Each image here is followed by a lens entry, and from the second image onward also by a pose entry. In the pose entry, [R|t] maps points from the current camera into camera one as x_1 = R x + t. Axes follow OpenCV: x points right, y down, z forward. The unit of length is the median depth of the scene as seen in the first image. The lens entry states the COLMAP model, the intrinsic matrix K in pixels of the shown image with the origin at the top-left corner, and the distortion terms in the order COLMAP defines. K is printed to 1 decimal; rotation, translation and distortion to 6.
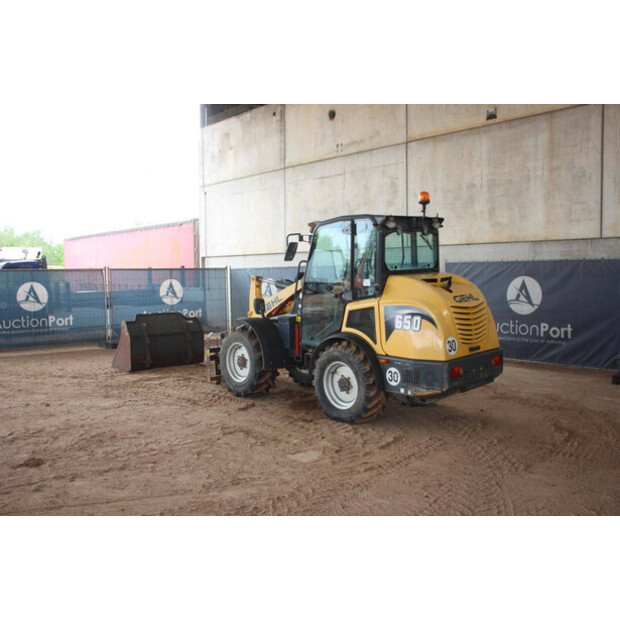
lens RADIAL K [[698.7, 0, 299.7], [0, 698.7, 309.9], [0, 0, 1]] dist [-0.047144, 0.000000]
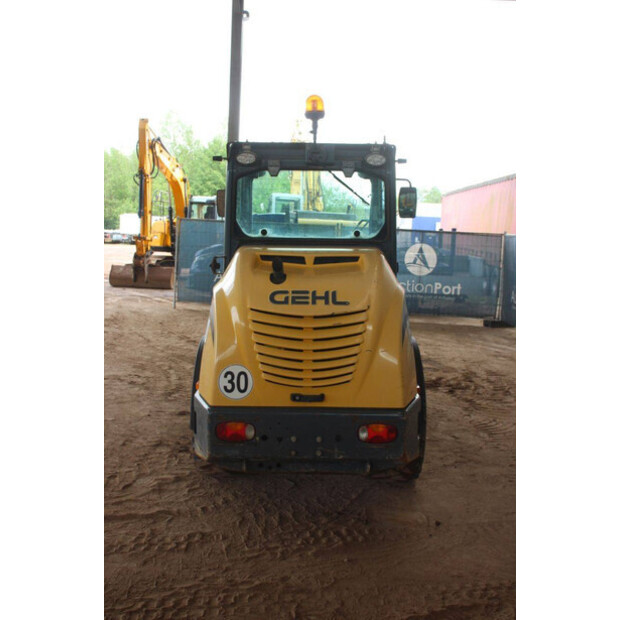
lens RADIAL K [[719.2, 0, 289.8], [0, 719.2, 313.9], [0, 0, 1]] dist [-0.020078, 0.000000]
pose [[0.698724, 0.132758, -0.702965, 0.569153], [-0.094459, 0.991148, 0.093293, -0.050430], [0.709128, 0.001215, 0.705079, 0.580480]]
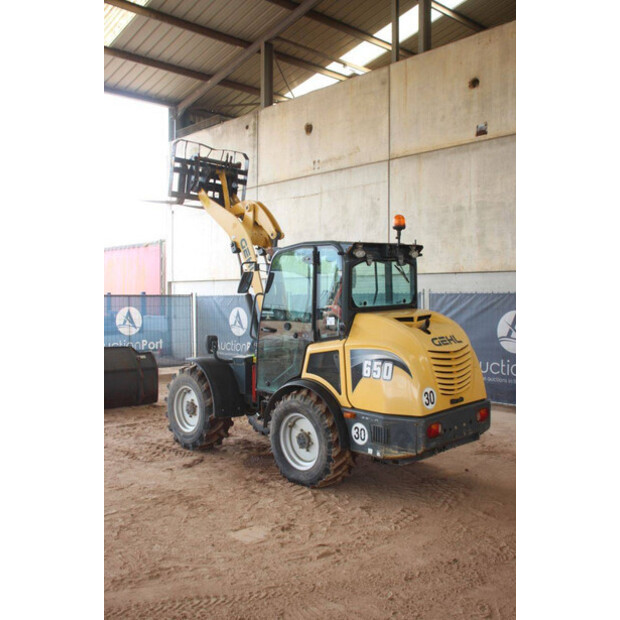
lens RADIAL K [[719.2, 0, 310.0], [0, 719.2, 308.6], [0, 0, 1]] dist [-0.020078, 0.000000]
pose [[0.999557, 0.009978, 0.028048, 0.044469], [-0.009030, 0.999391, -0.033717, -0.023537], [-0.028368, 0.033448, 0.999038, 0.121847]]
